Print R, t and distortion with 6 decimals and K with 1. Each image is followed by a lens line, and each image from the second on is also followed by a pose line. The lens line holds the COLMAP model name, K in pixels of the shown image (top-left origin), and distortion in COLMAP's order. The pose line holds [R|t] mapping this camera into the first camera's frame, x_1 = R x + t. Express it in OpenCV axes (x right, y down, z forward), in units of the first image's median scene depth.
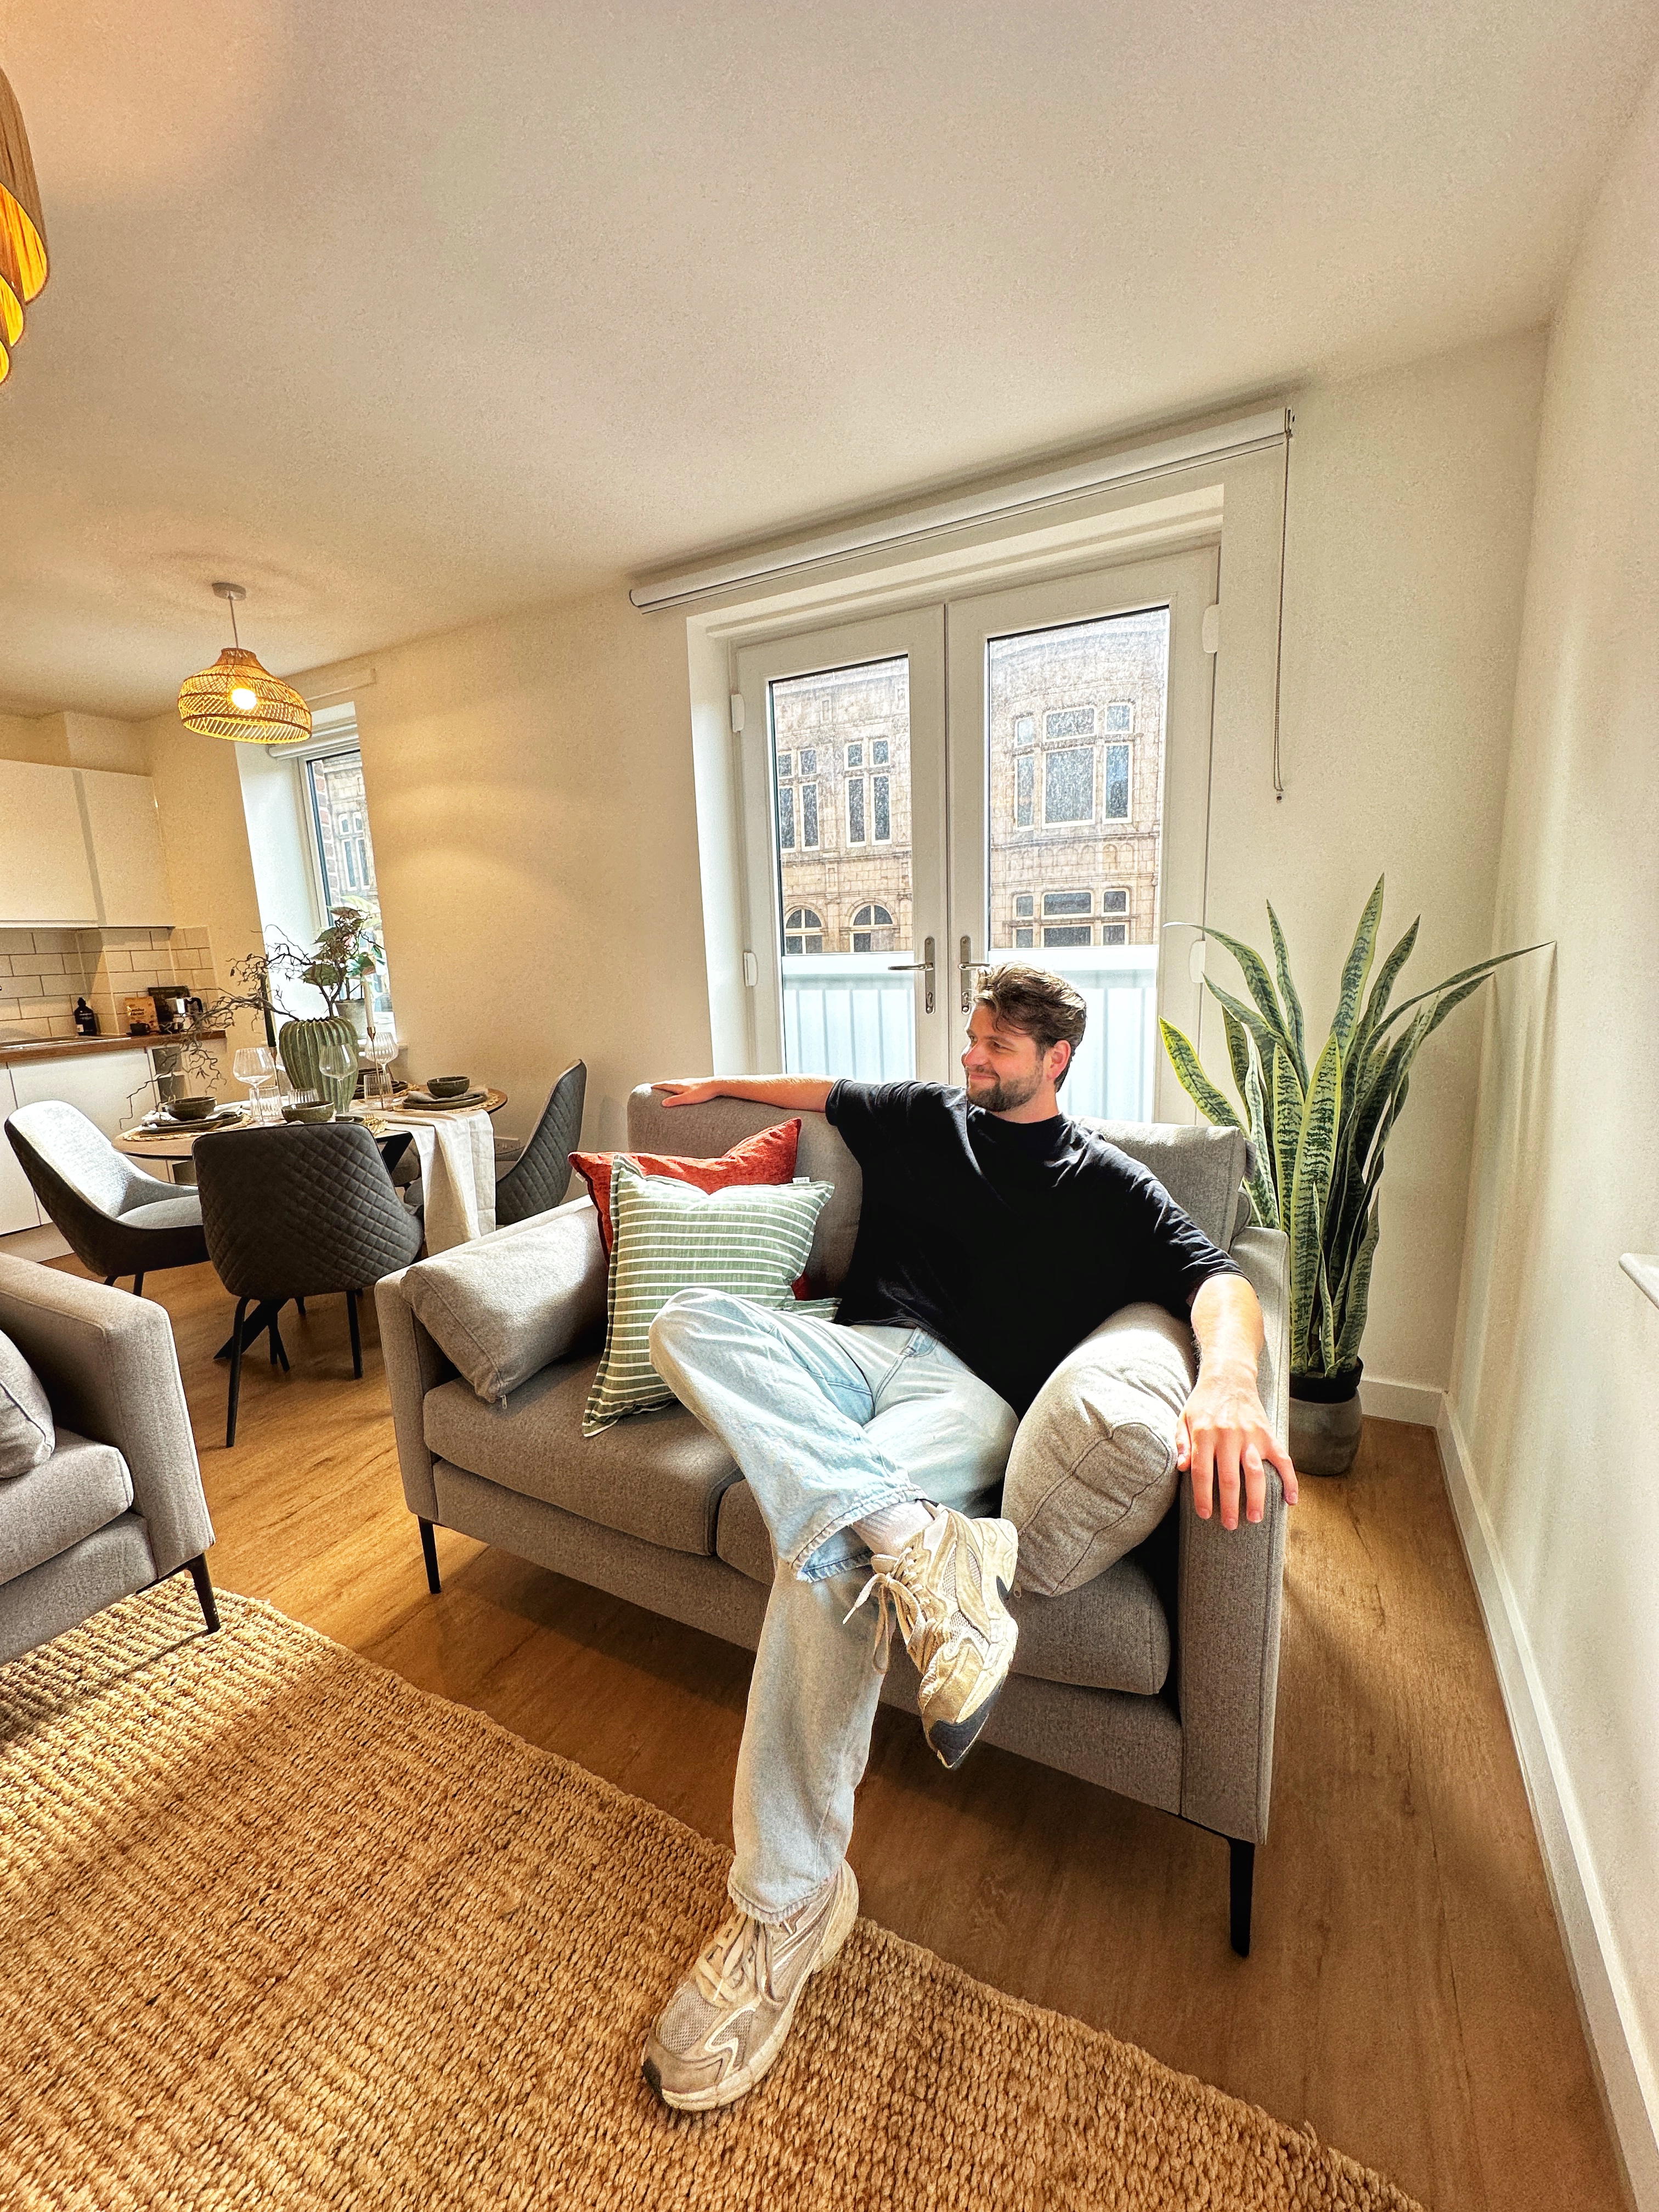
lens RADIAL K [[916.0, 0, 829.5], [0, 916.0, 1106.0], [0, 0, 1]] dist [-0.014051, 0.000055]
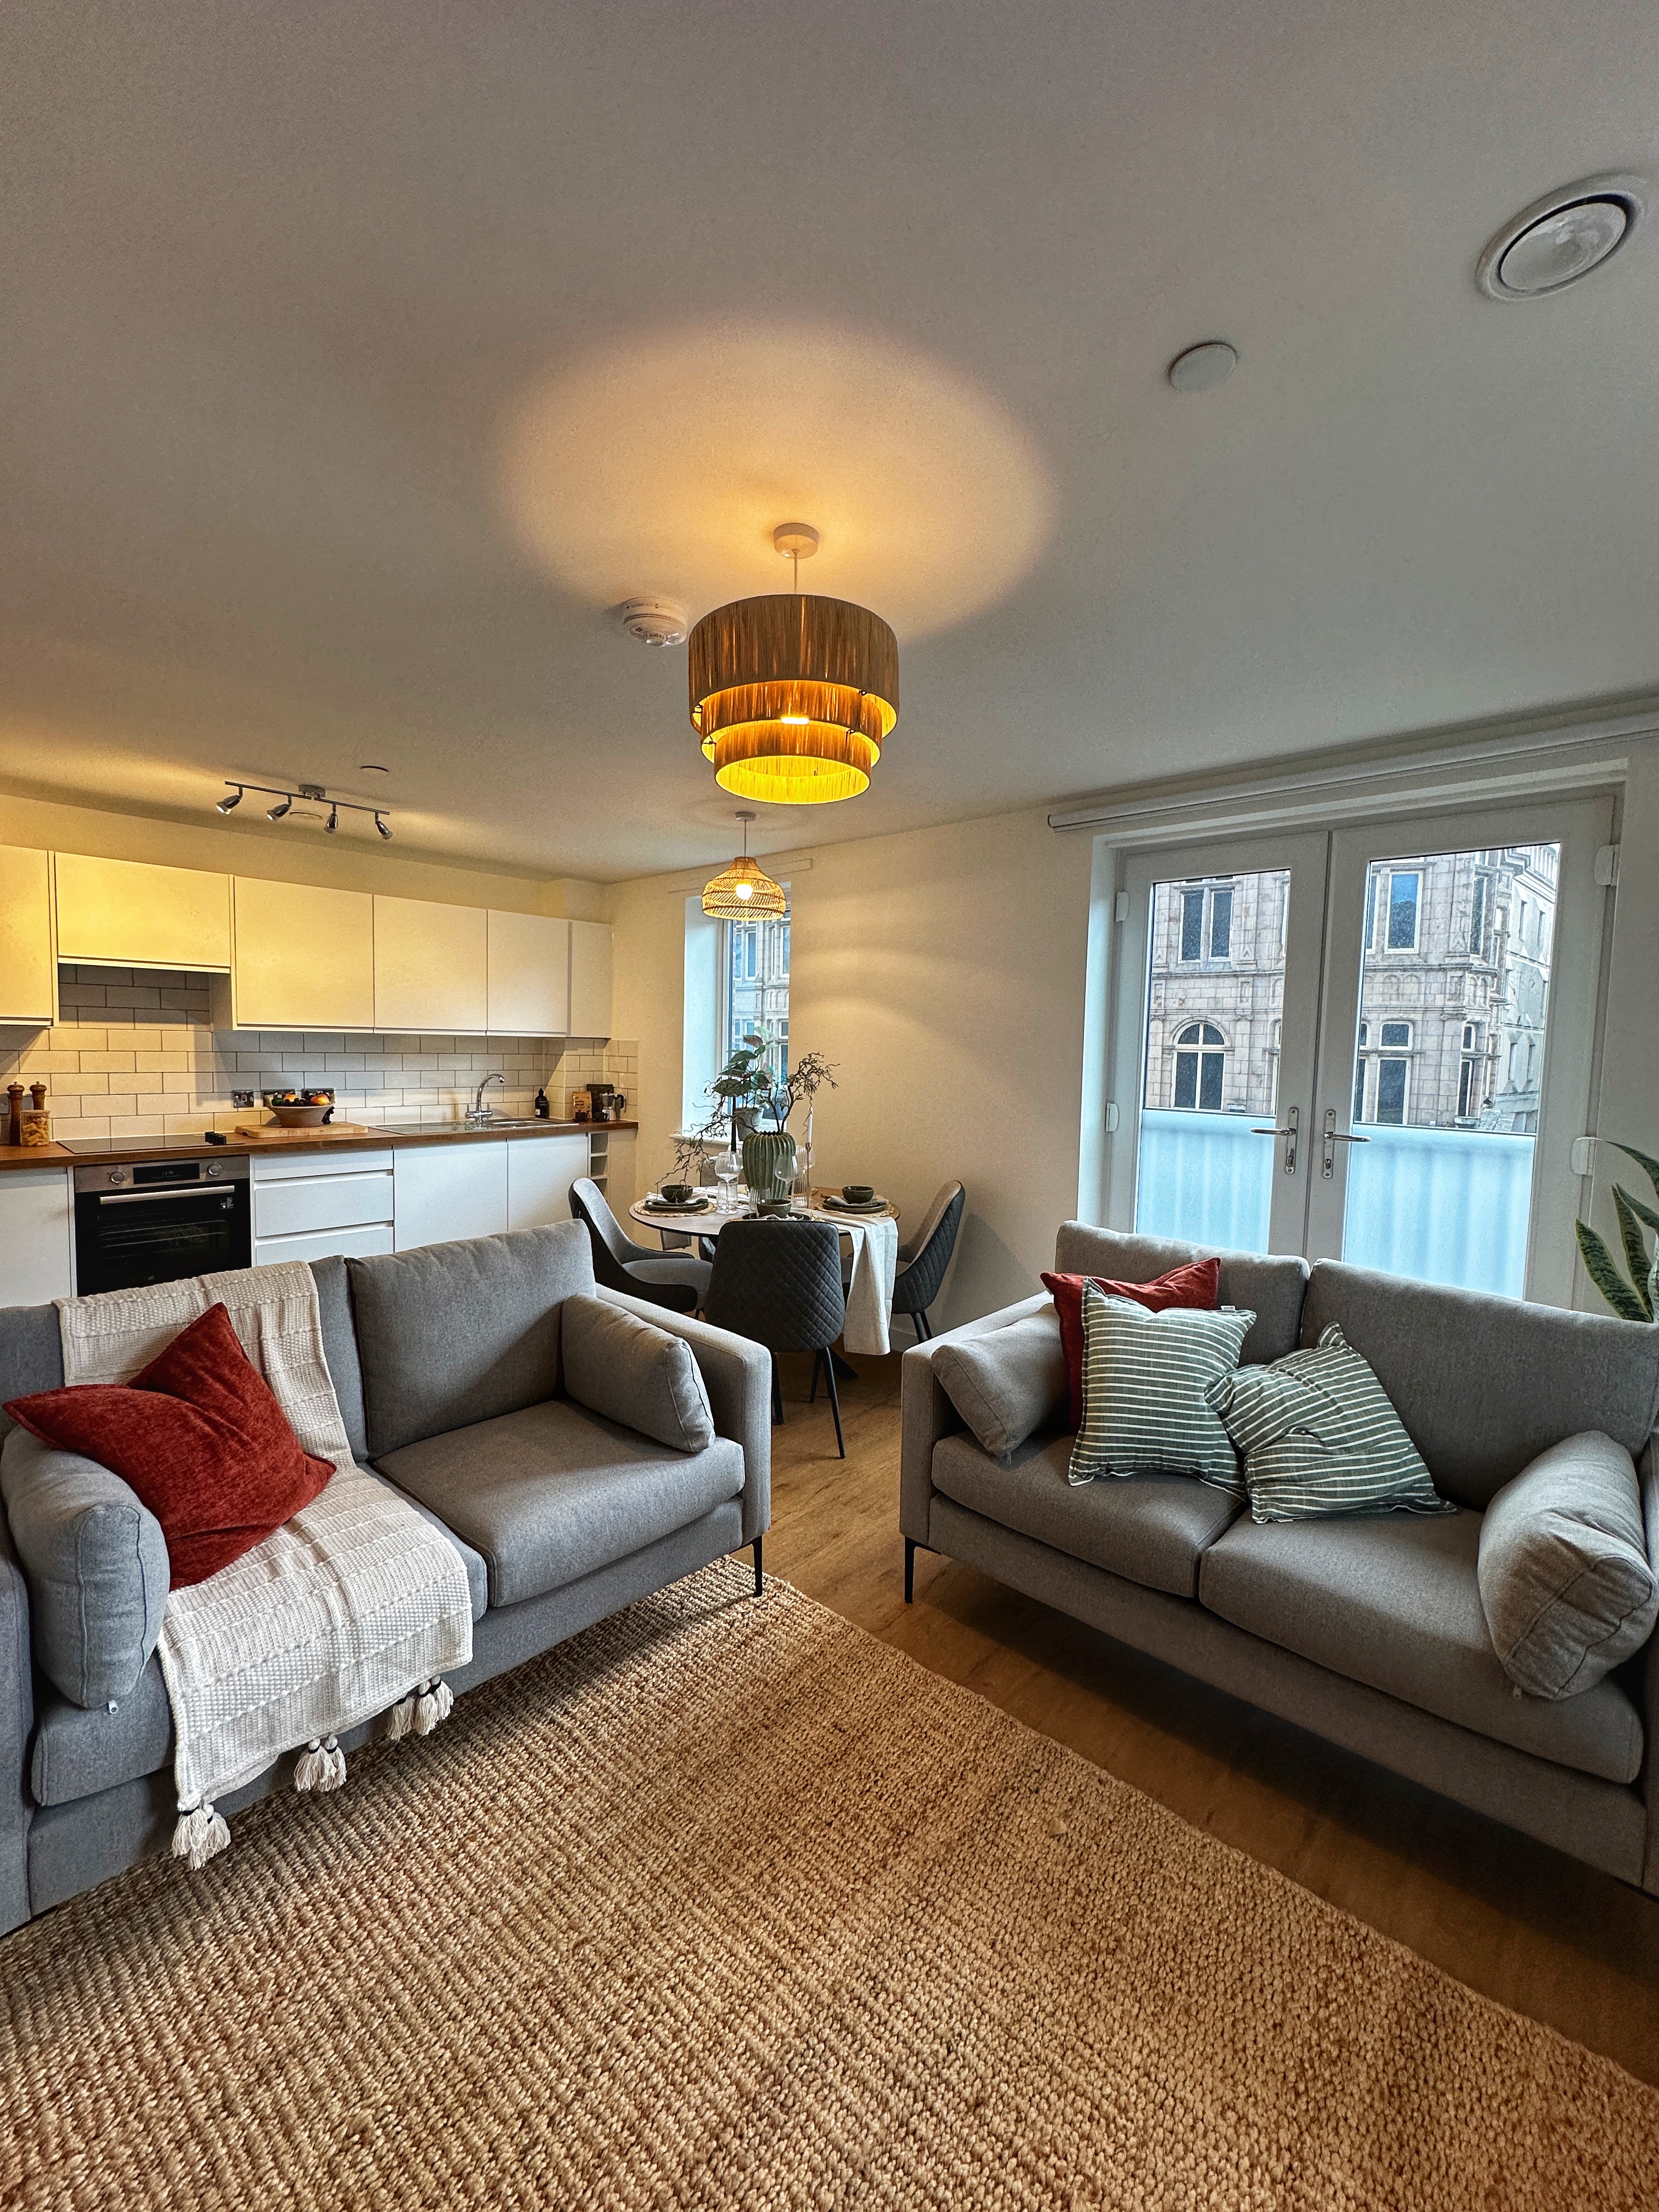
lens RADIAL K [[891.4, 0, 829.5], [0, 891.4, 1106.0], [0, 0, 1]] dist [-0.010212, 0.000019]
pose [[0.963550, 0.073814, -0.257143, -0.165413], [-0.102645, 0.989623, -0.100550, -0.015229], [0.247053, 0.123279, 0.961128, -0.204328]]
